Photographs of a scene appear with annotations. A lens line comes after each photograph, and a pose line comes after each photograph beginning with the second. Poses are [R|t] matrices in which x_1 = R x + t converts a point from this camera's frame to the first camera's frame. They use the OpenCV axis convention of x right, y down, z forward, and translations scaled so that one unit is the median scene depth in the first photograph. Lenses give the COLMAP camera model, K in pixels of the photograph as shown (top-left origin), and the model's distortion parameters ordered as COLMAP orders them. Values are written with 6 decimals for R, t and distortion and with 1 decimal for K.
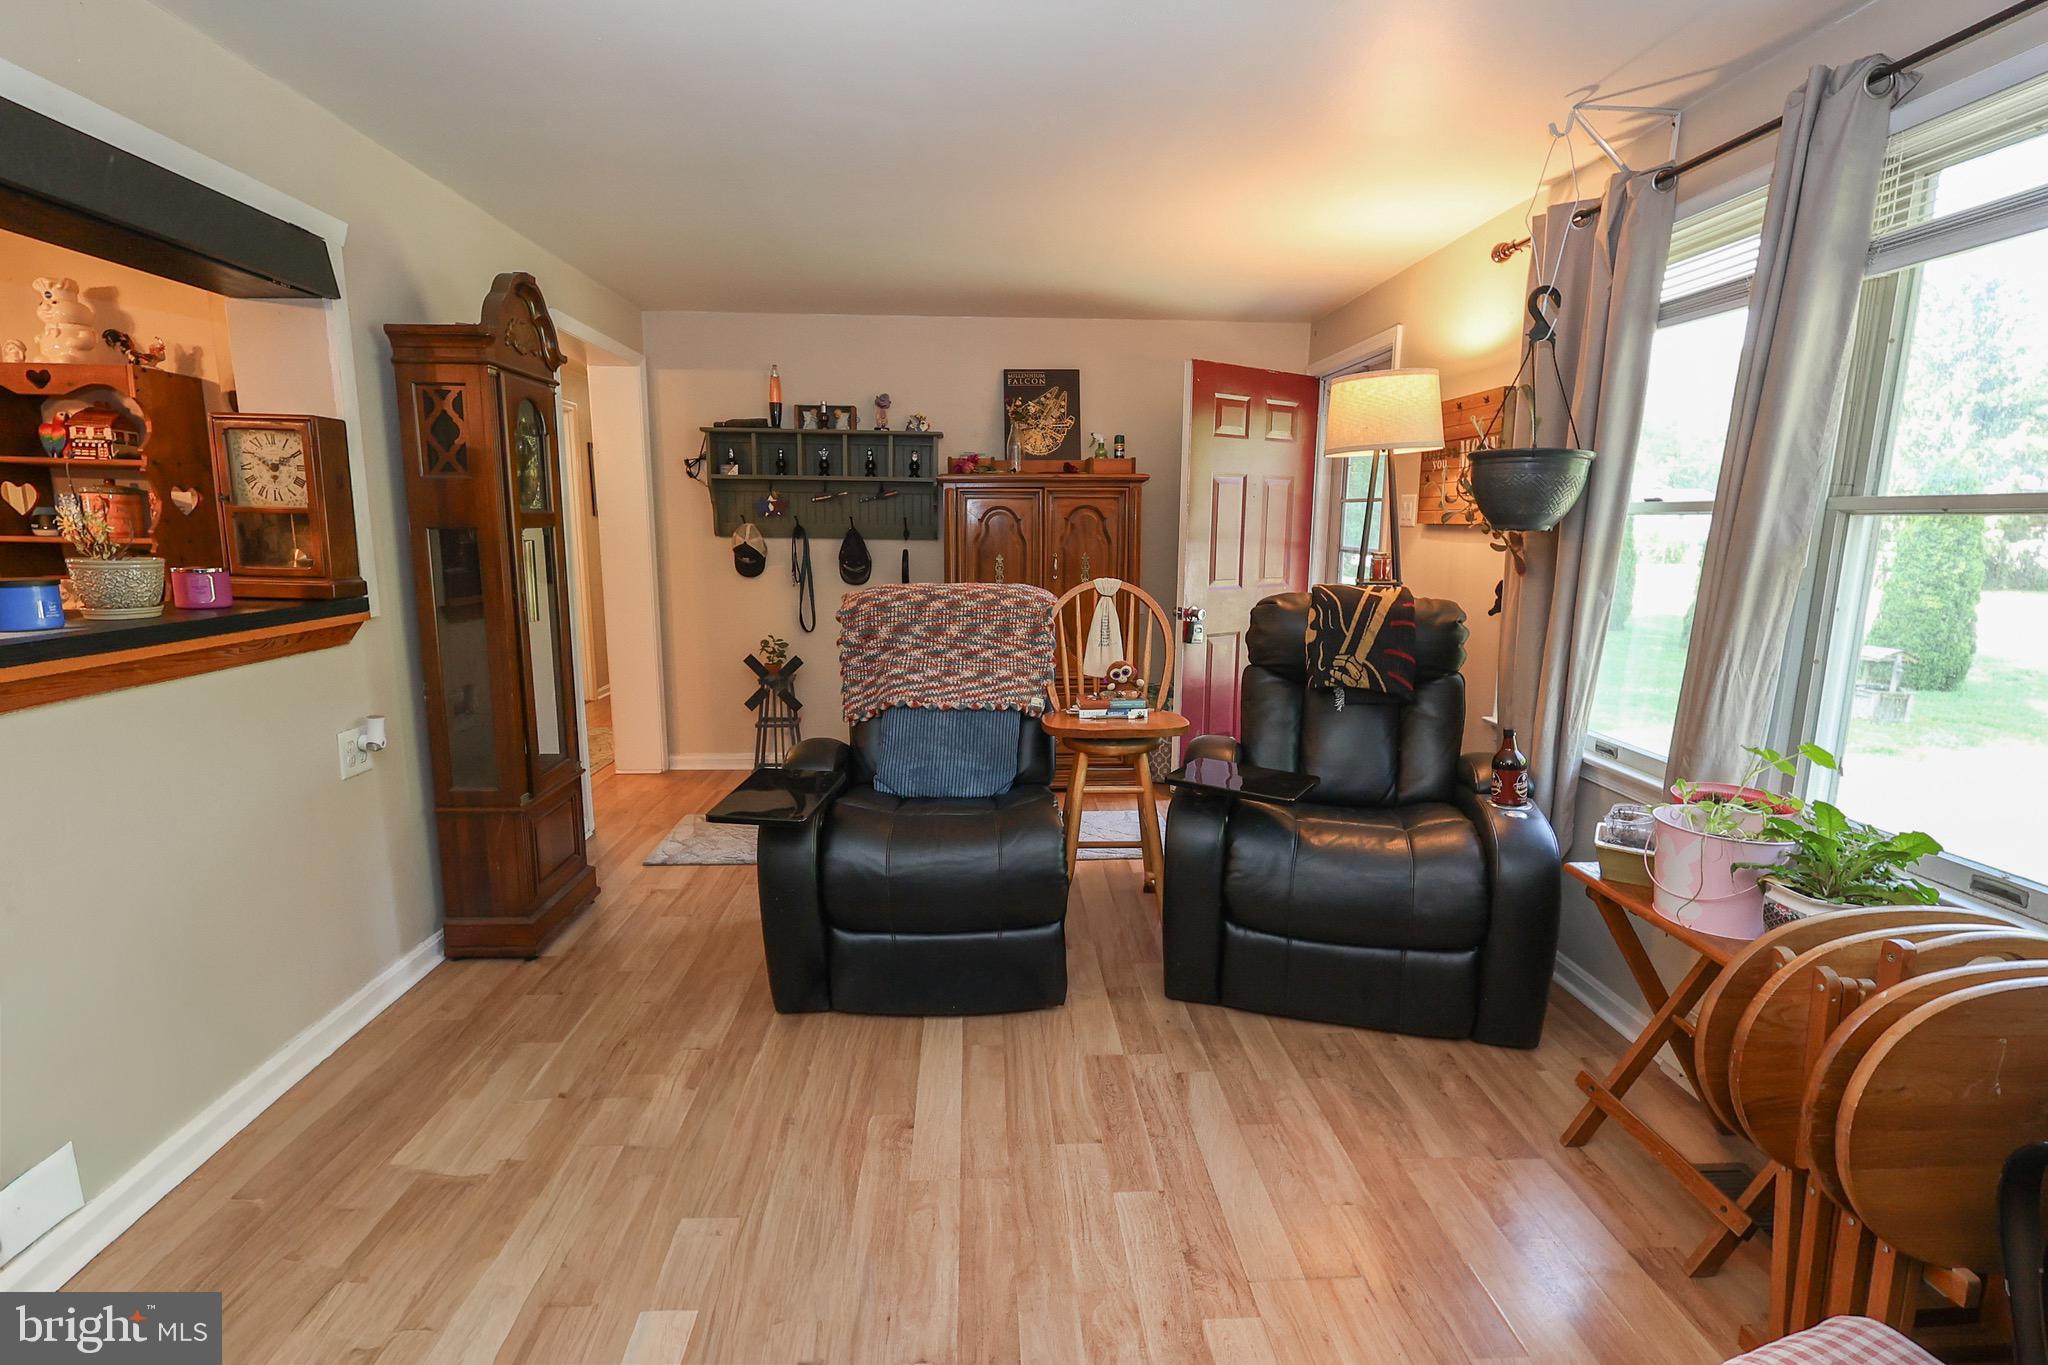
lens RADIAL K [[941.5, 0, 1024.0], [0, 941.5, 682.5], [0, 0, 1]] dist [0.001157, 0.000464]
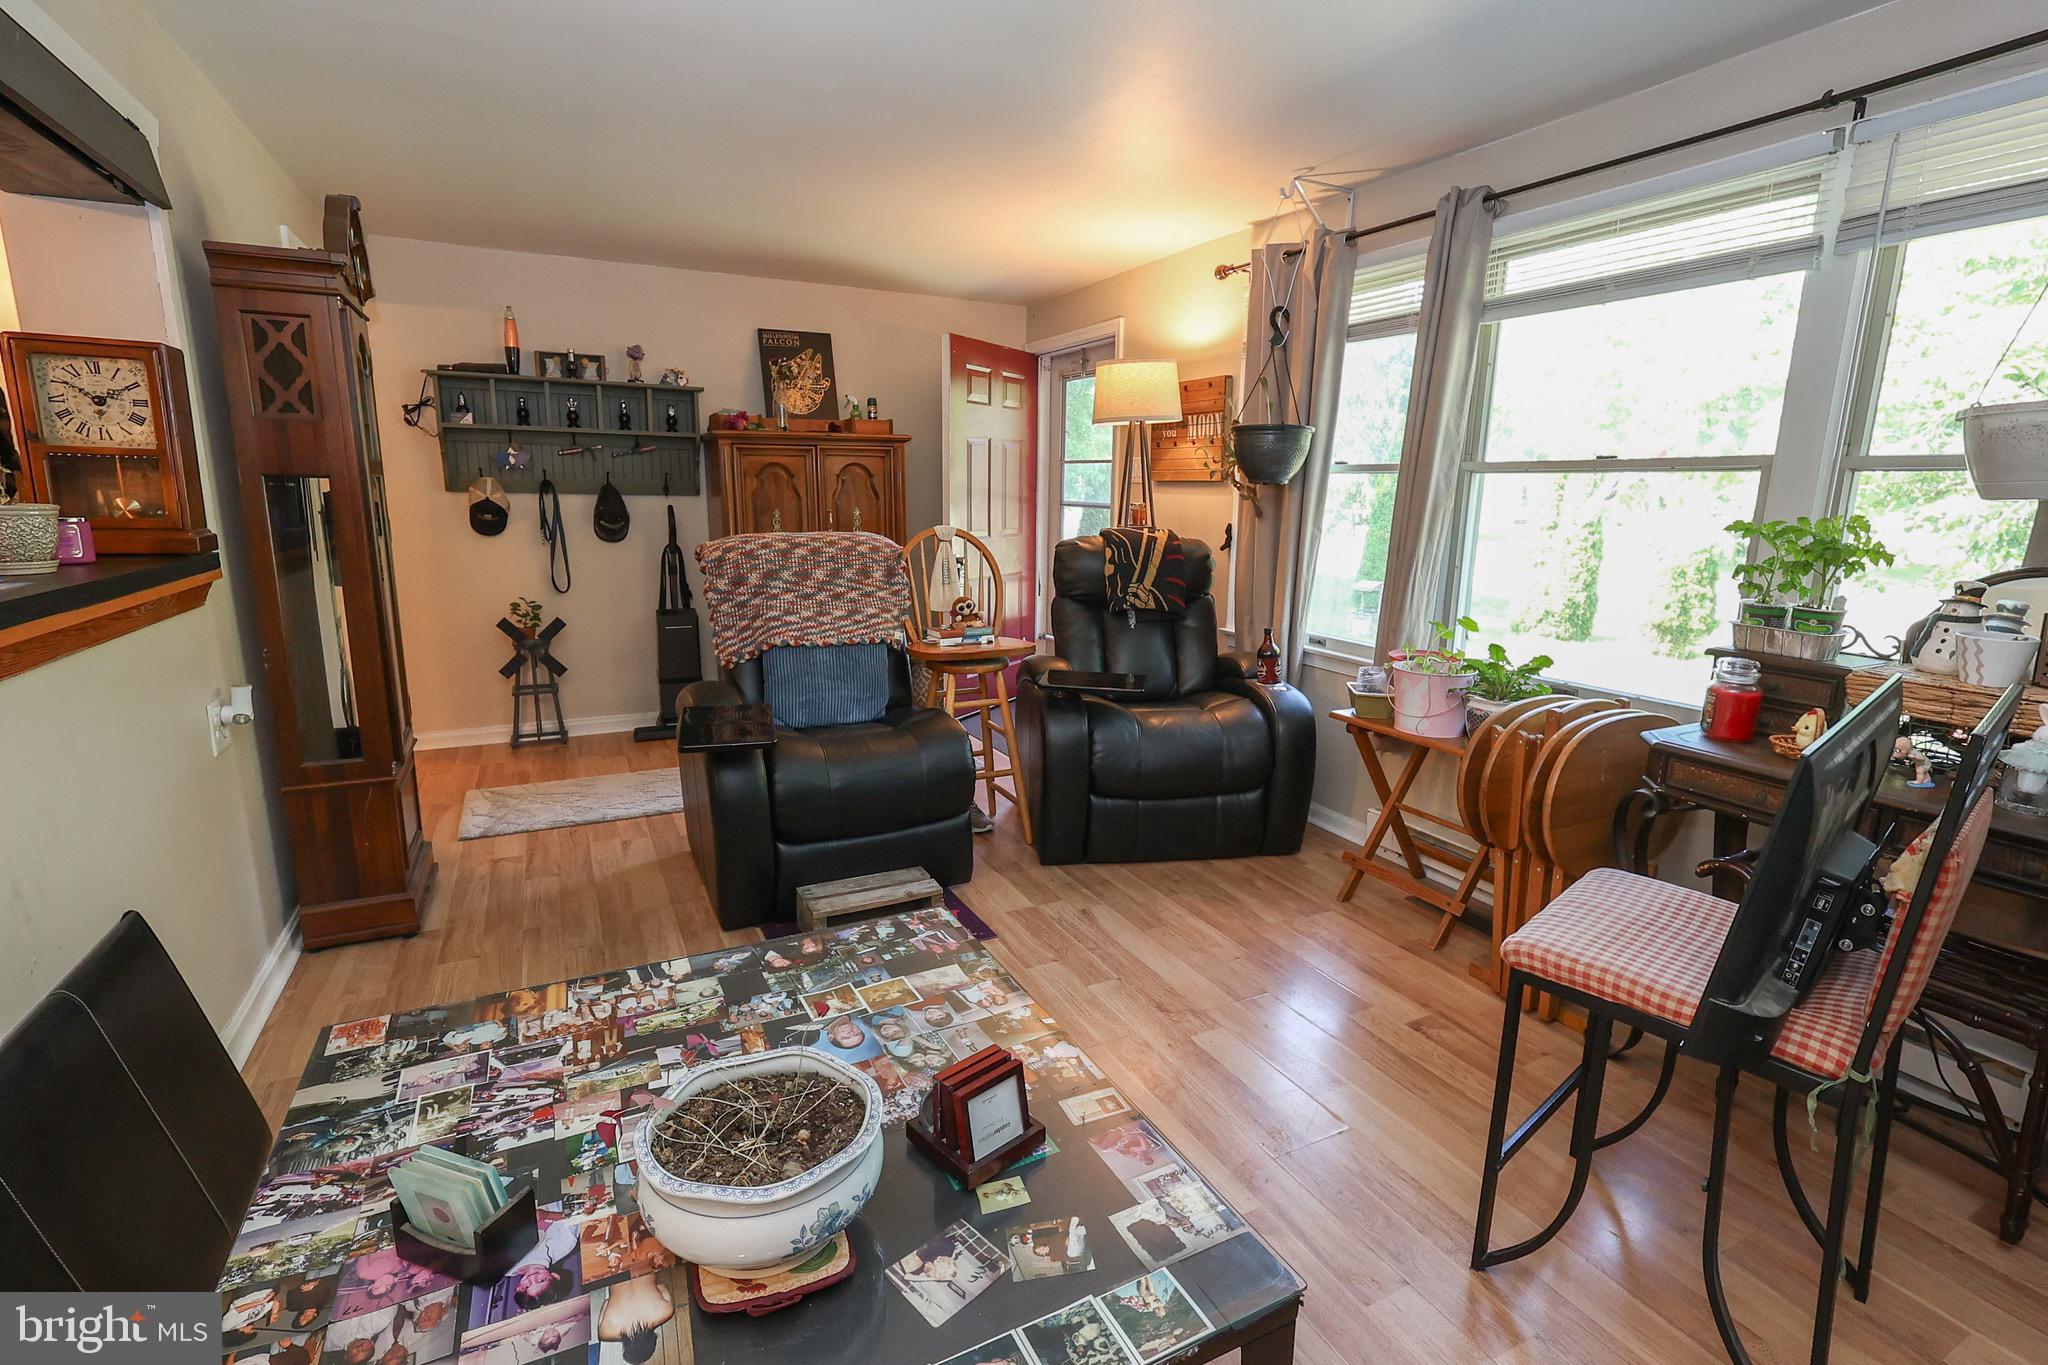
lens RADIAL K [[941.5, 0, 1024.0], [0, 941.5, 682.5], [0, 0, 1]] dist [0.001157, 0.000464]
pose [[0.914618, -0.077711, 0.396781, -0.307680], [0.062611, 0.996740, 0.050892, 0.029489], [-0.399442, -0.021704, 0.916502, -0.104996]]
